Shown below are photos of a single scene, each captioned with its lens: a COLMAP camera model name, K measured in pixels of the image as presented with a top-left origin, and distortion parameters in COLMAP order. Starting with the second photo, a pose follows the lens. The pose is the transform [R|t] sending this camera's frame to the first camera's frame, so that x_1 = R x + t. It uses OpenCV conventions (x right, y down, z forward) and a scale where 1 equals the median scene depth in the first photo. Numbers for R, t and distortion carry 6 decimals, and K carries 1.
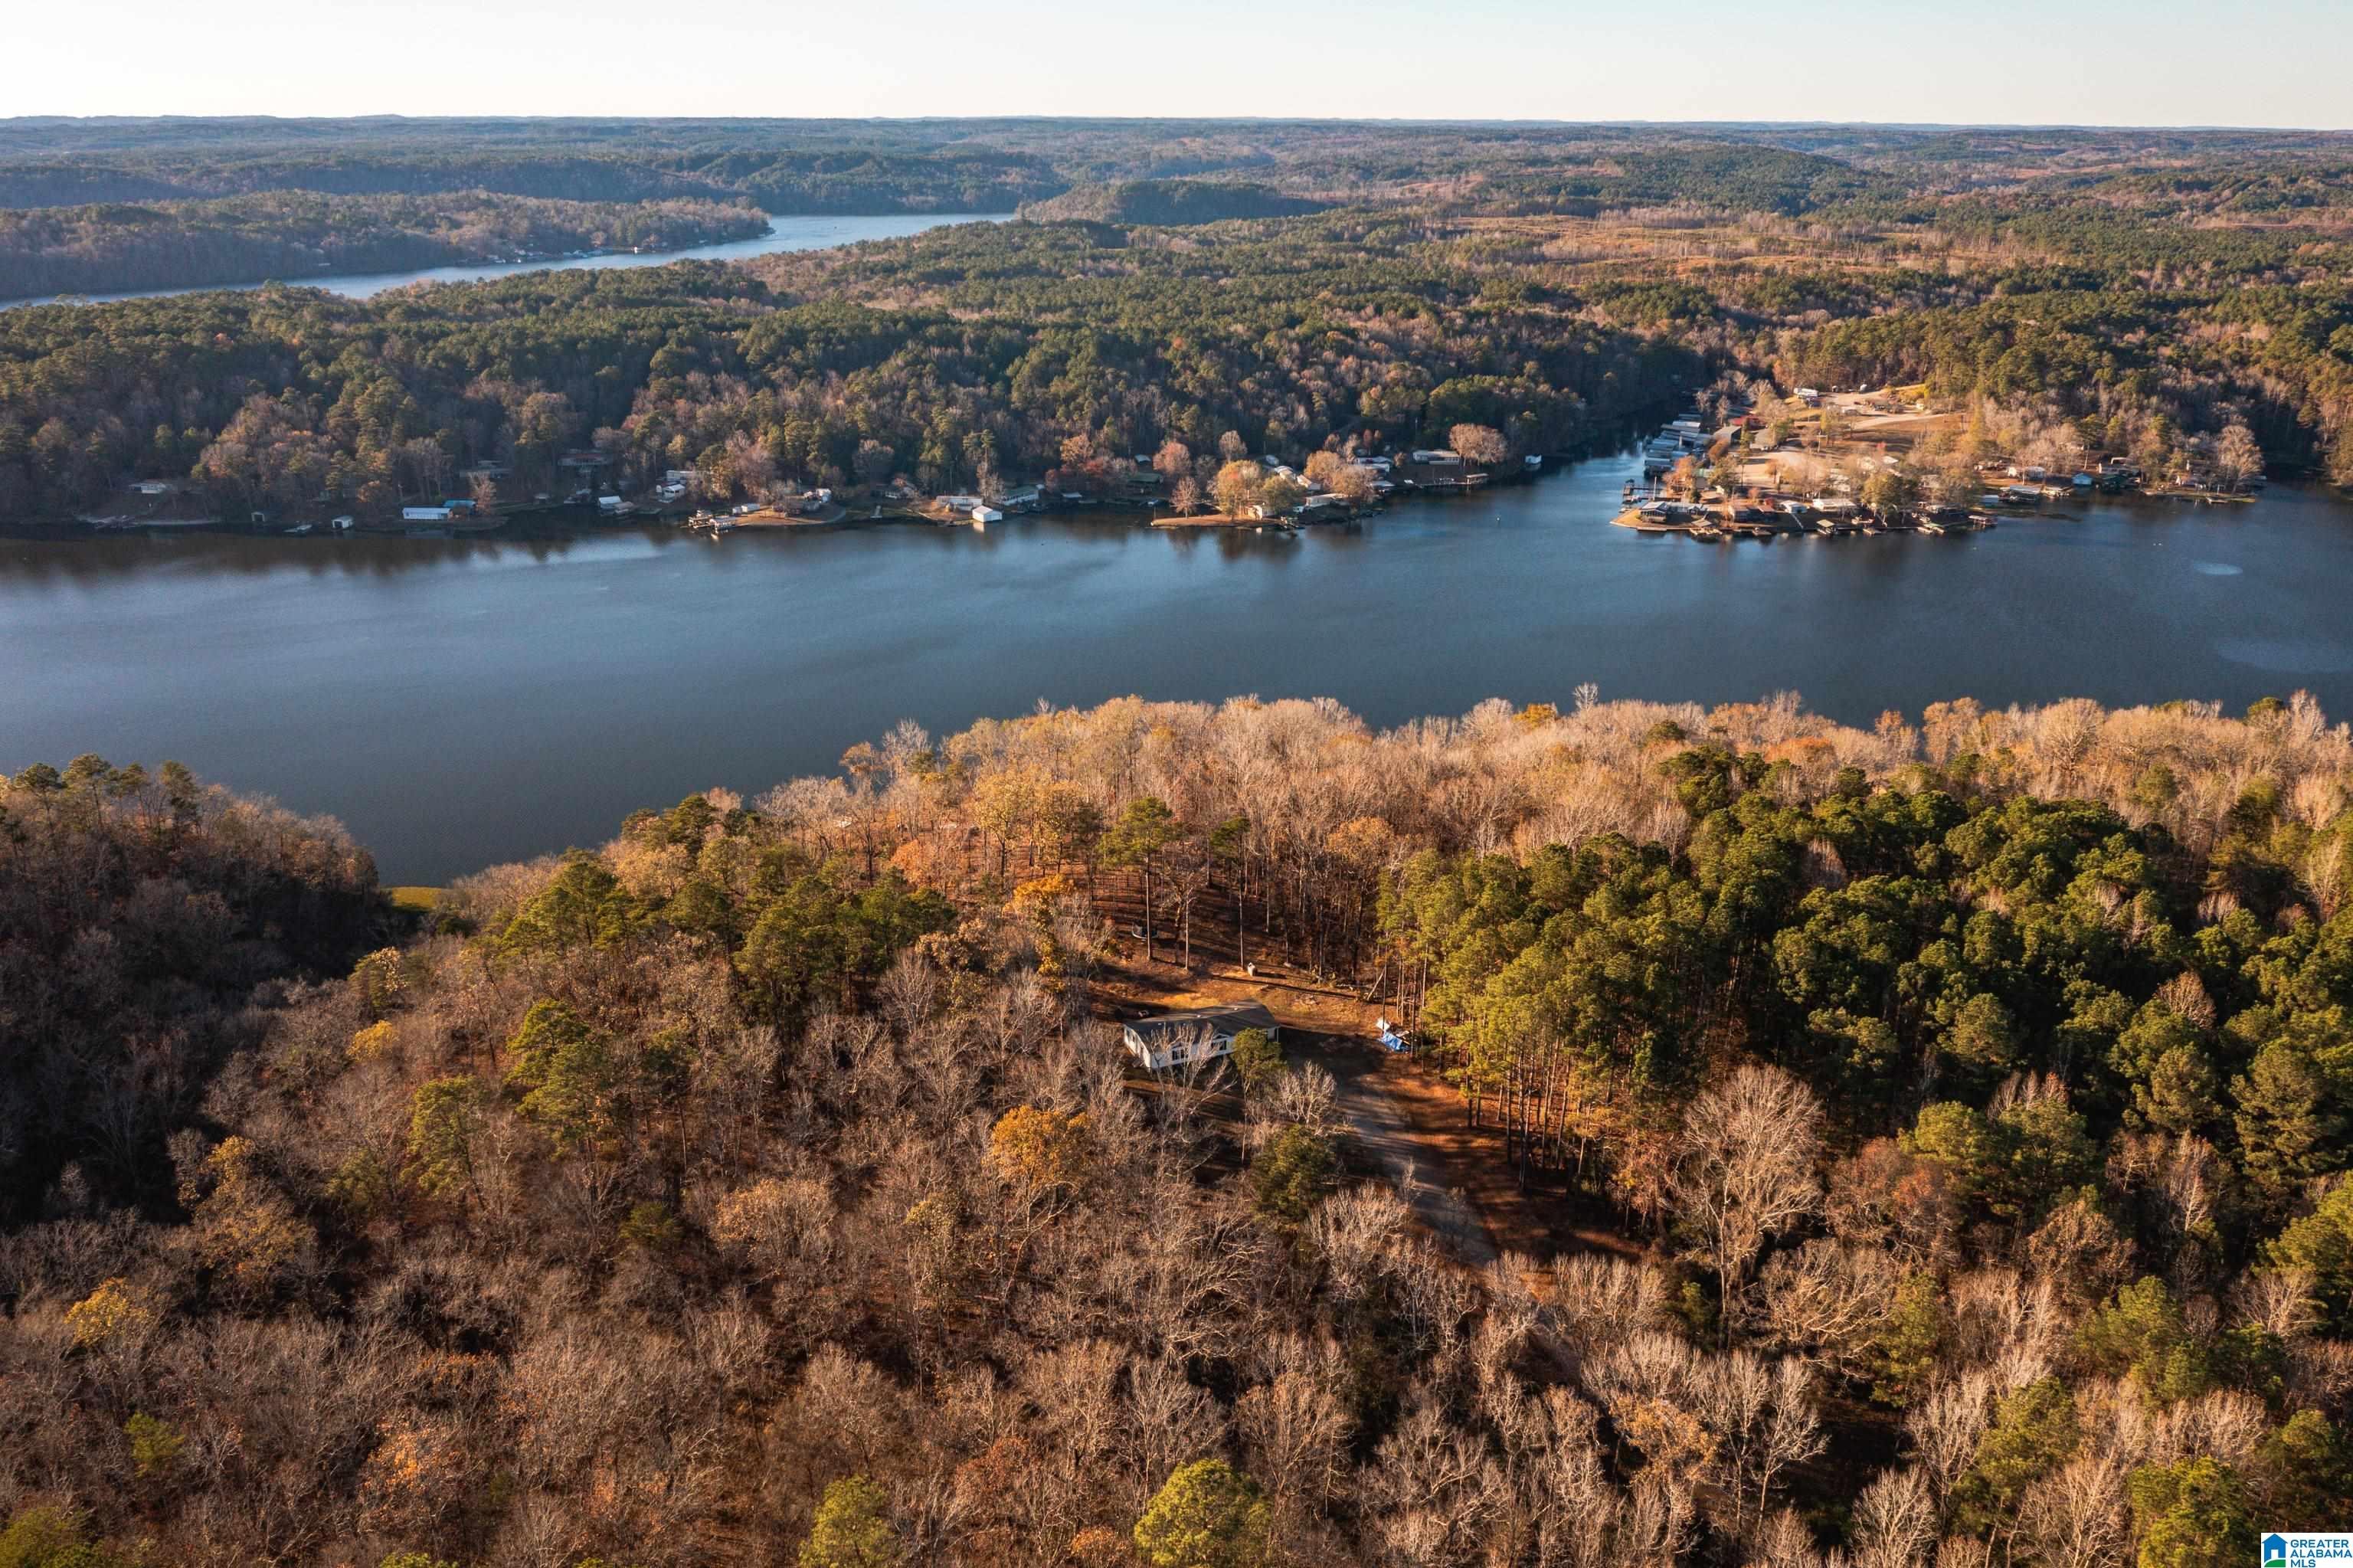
lens RADIAL K [[1852.6, 0, 1173.0], [0, 1852.6, 787.8], [0, 0, 1]] dist [-0.020966, 0.005633]
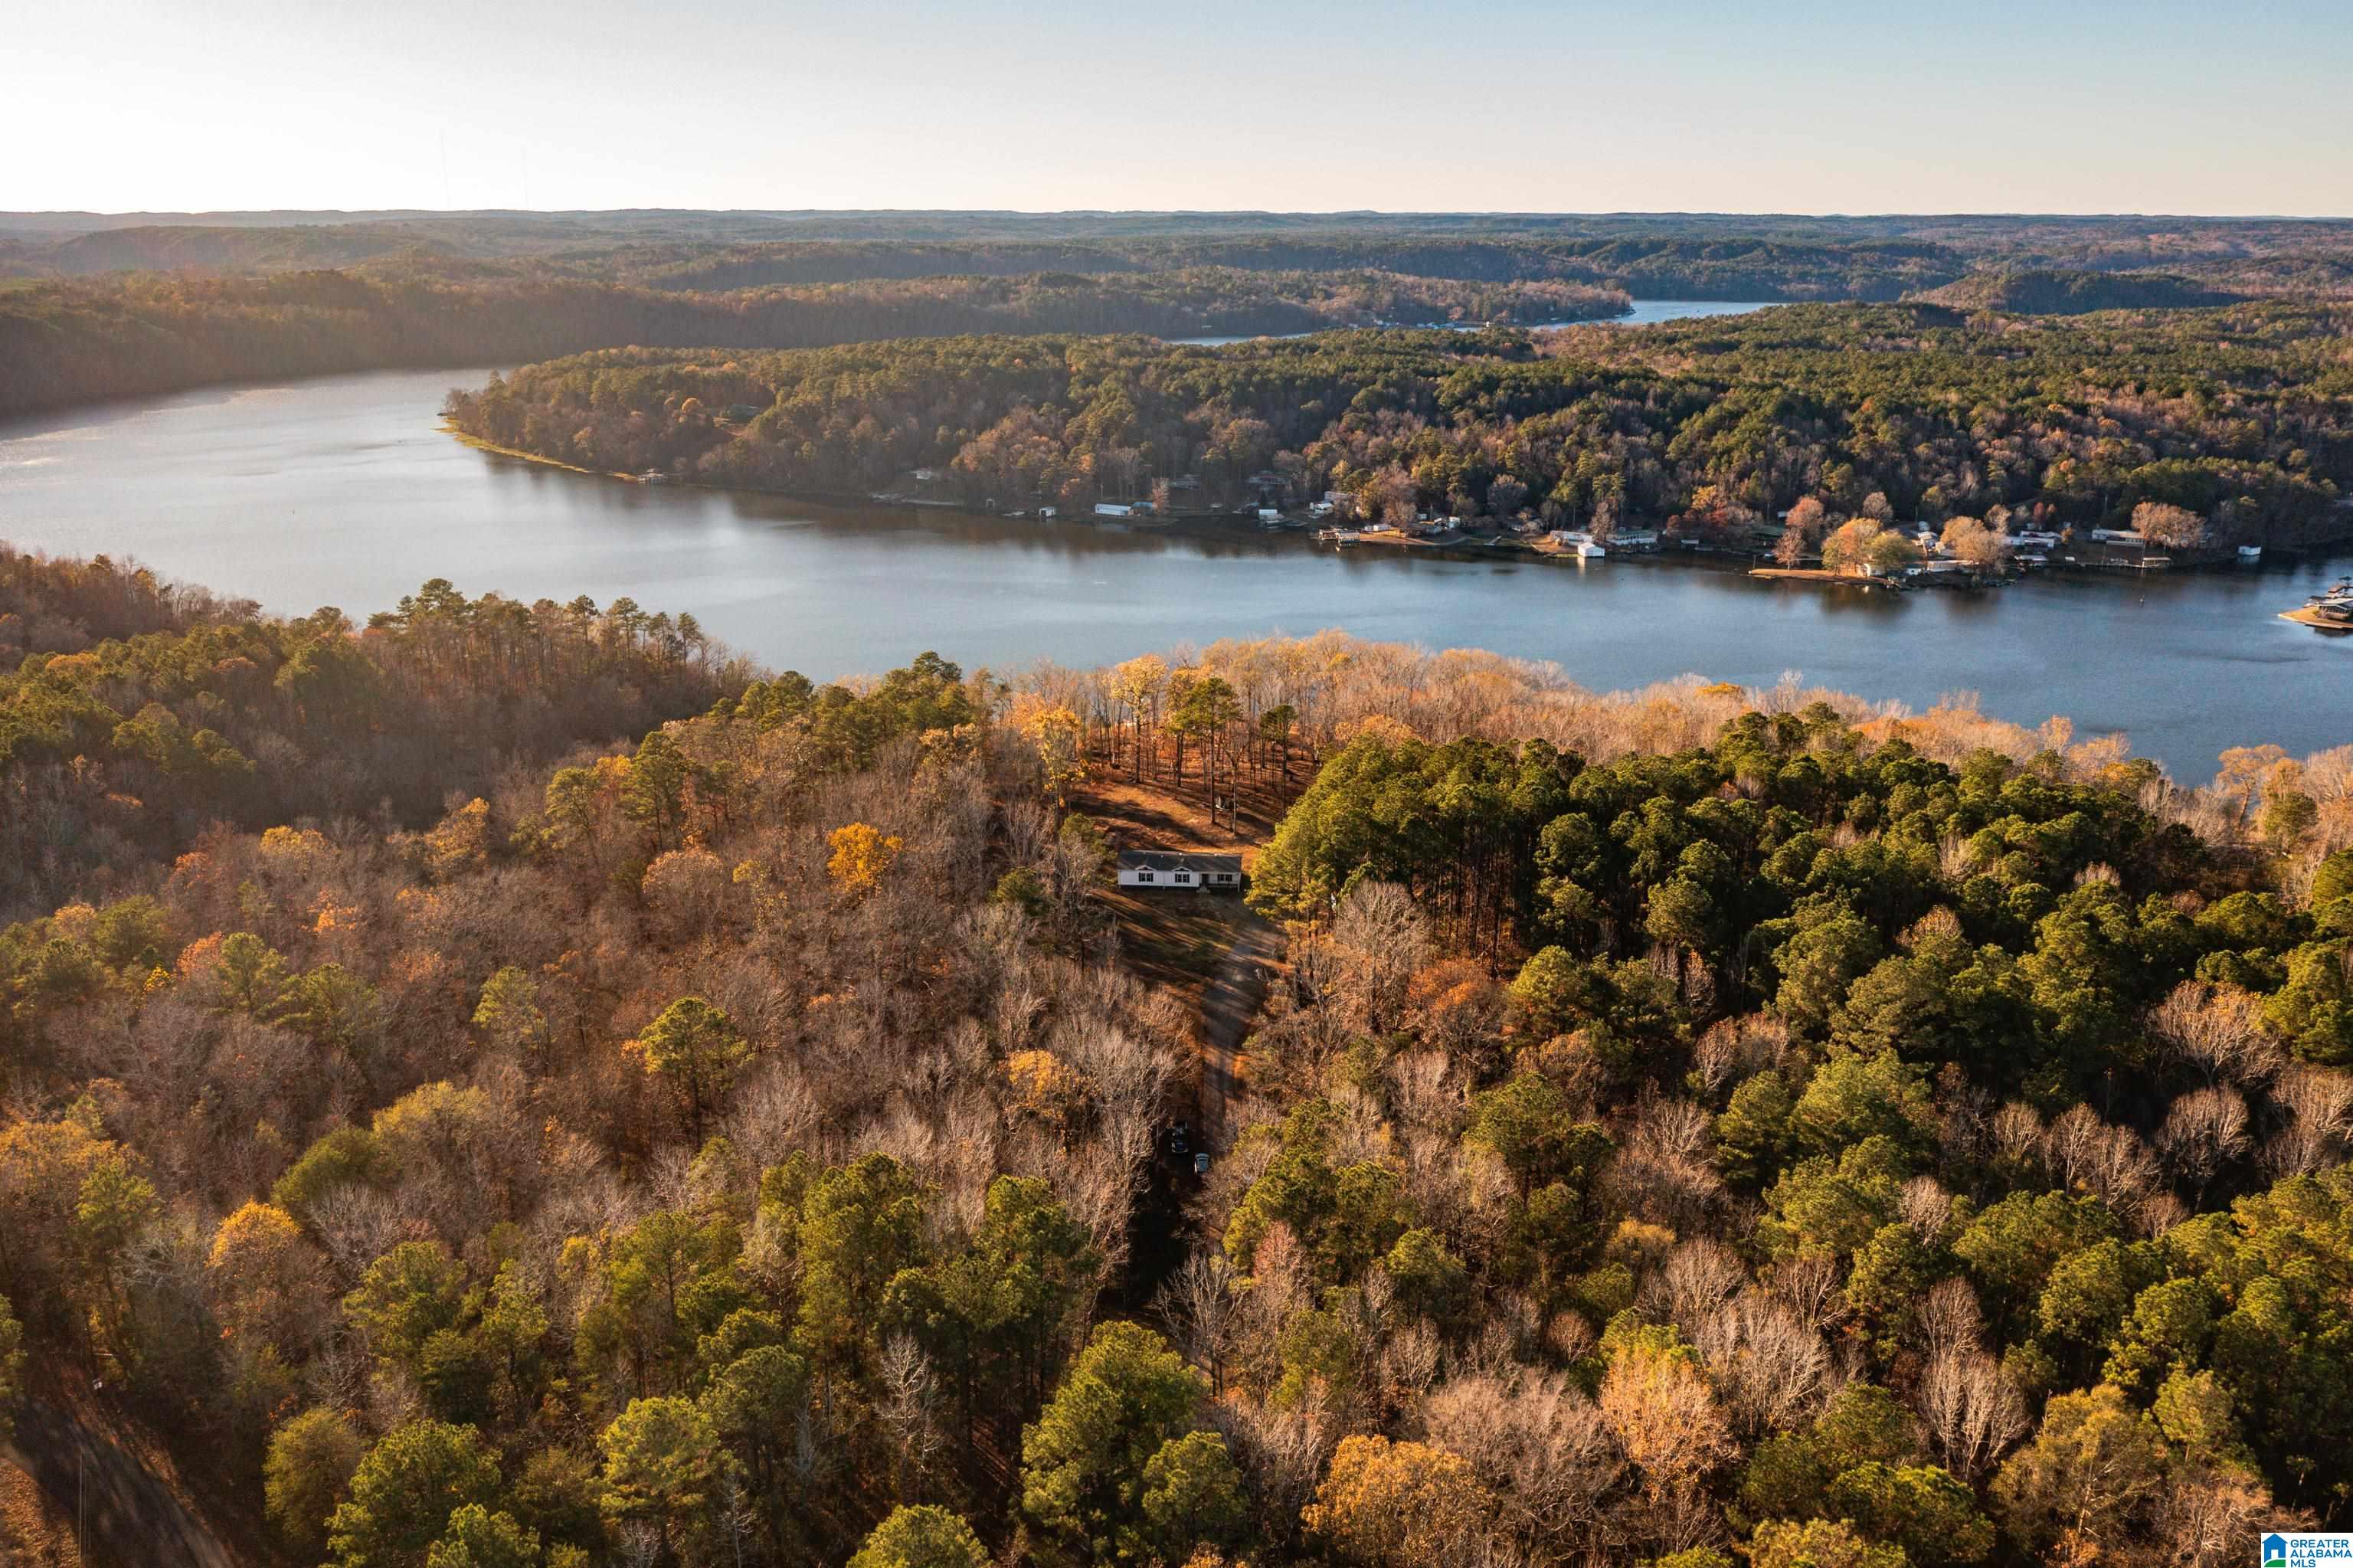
lens RADIAL K [[1852.6, 0, 1173.0], [0, 1852.6, 787.8], [0, 0, 1]] dist [-0.020966, 0.005633]
pose [[0.885137, 0.135313, -0.445223, 0.151355], [-0.156487, 0.987619, -0.010947, 0.027659], [0.438229, 0.079361, 0.895353, -0.014307]]
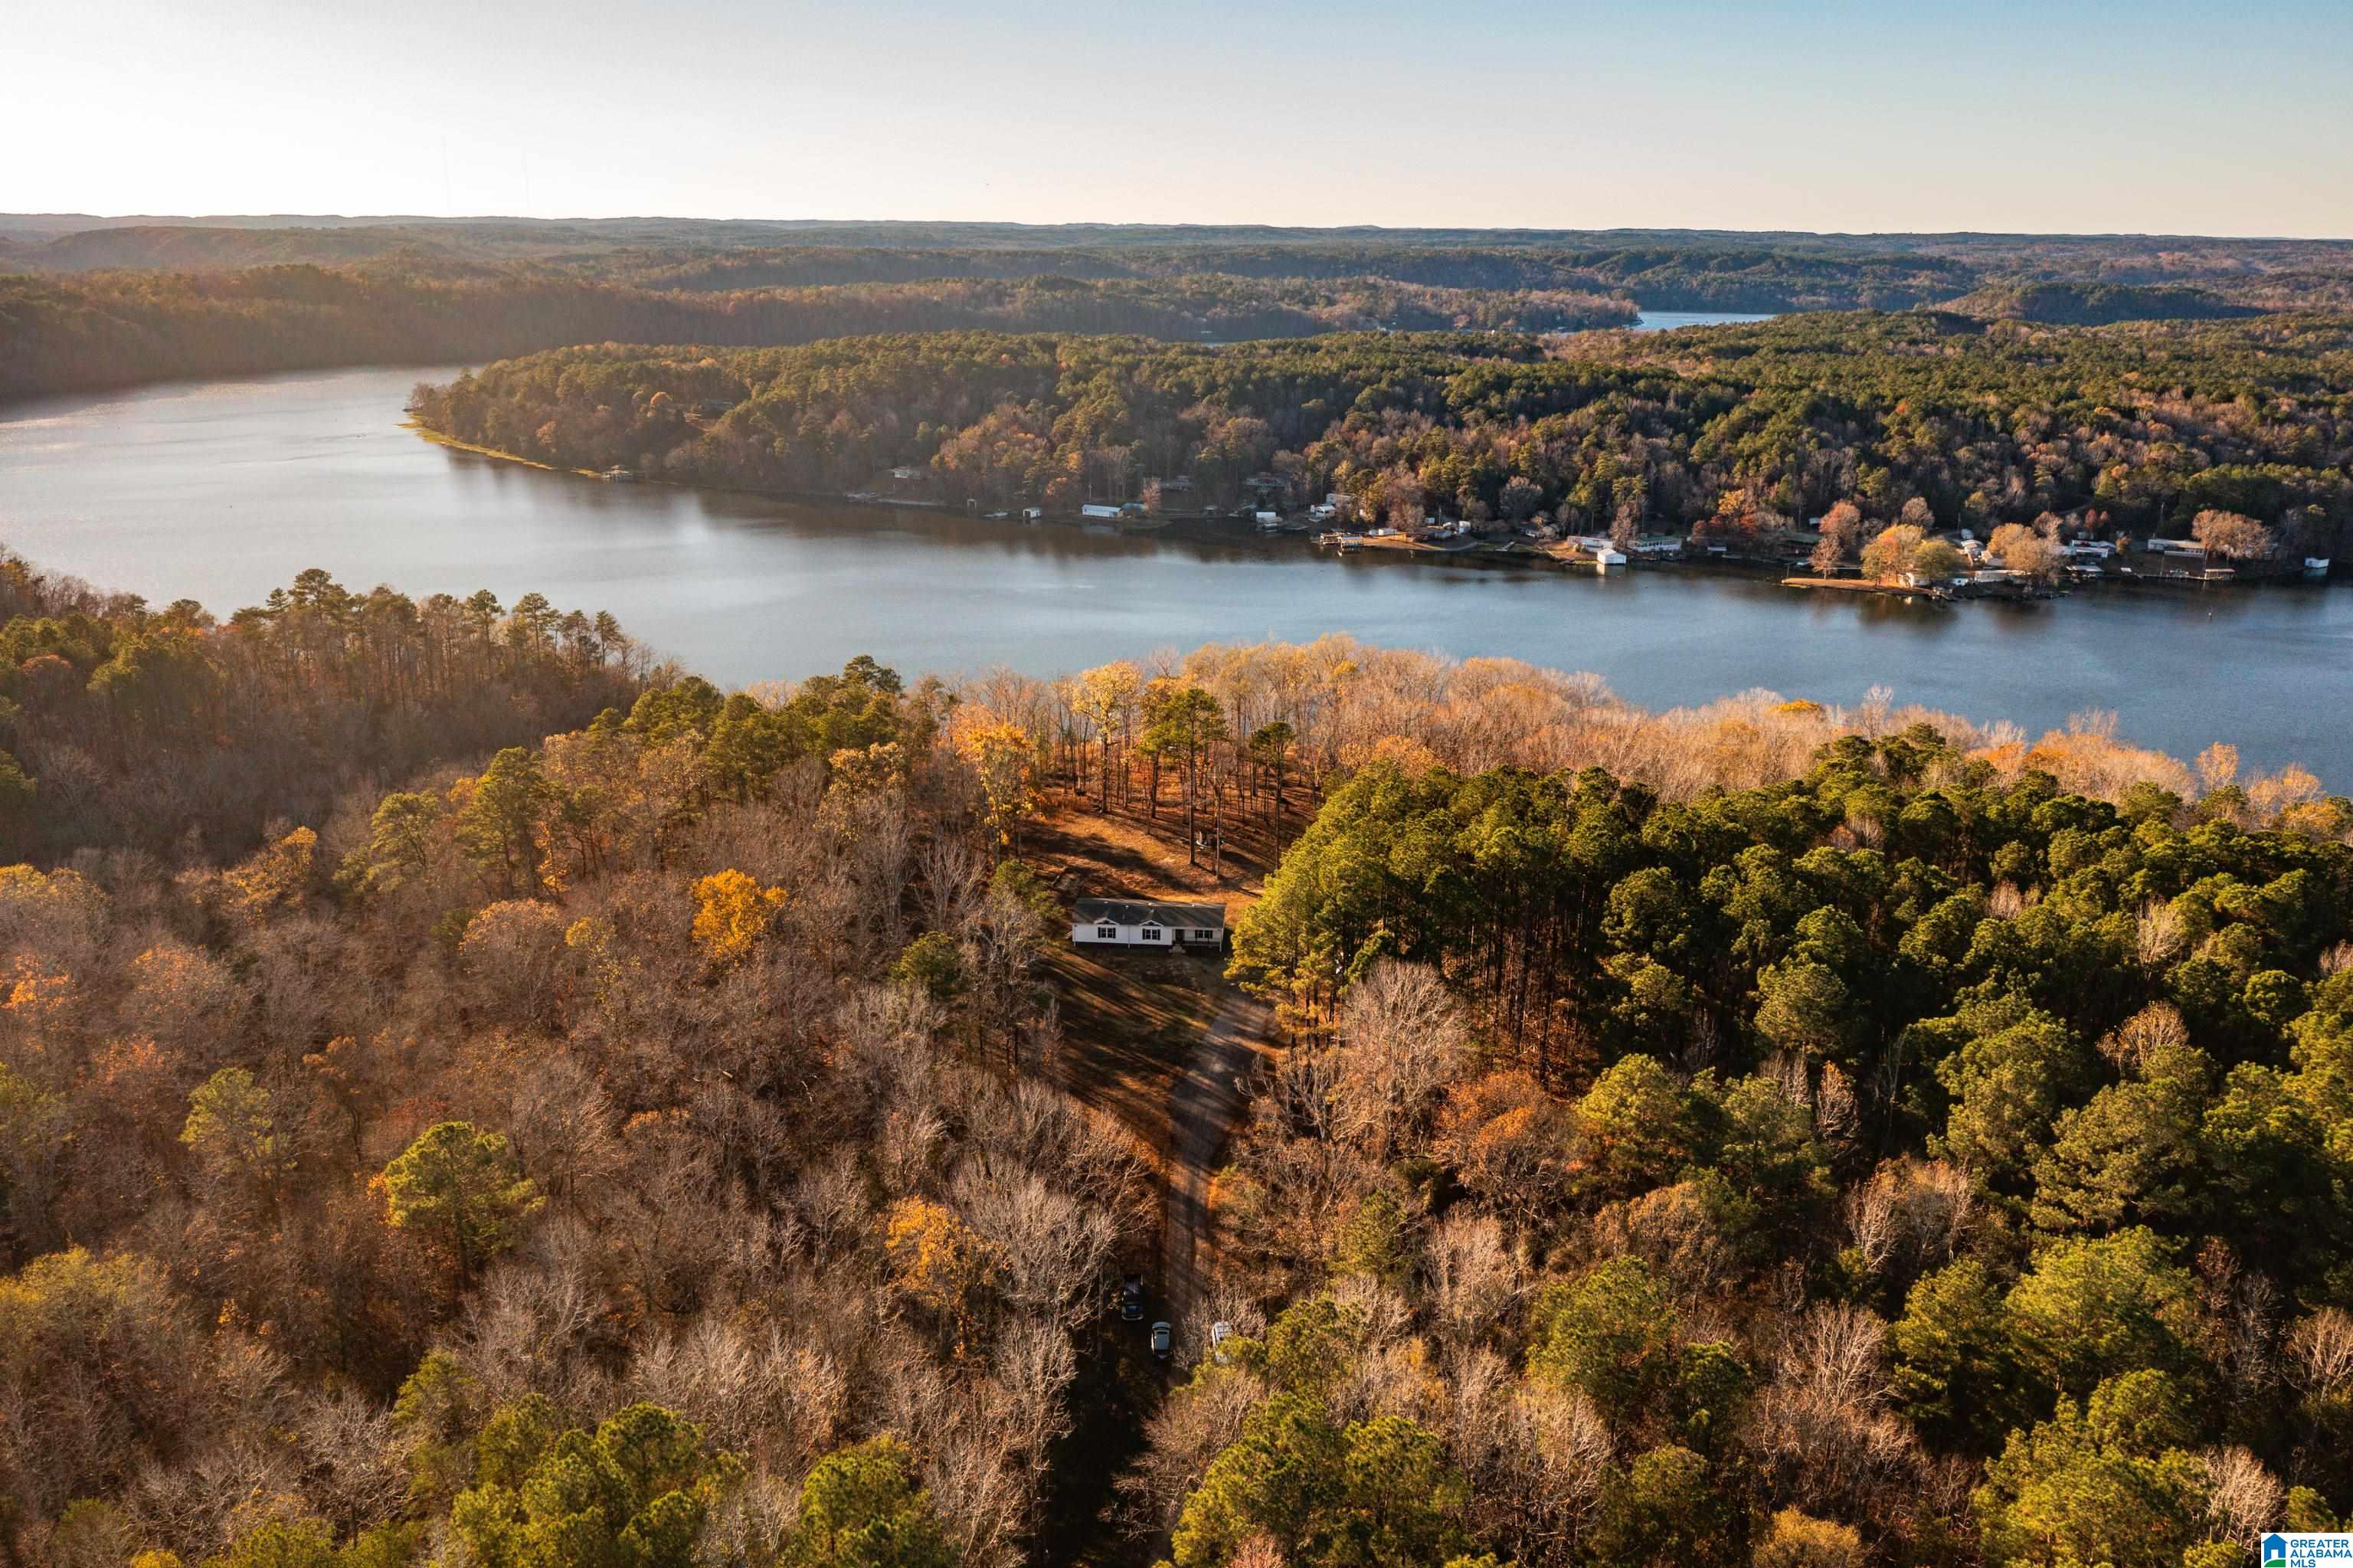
lens RADIAL K [[1850.3, 0, 1172.2], [0, 1850.3, 788.3], [0, 0, 1]] dist [-0.013911, 0.000667]
pose [[0.884266, 0.139401, -0.445692, 0.127110], [-0.164387, 0.986237, -0.017678, 0.023040], [0.437094, 0.088899, 0.895012, 0.043038]]
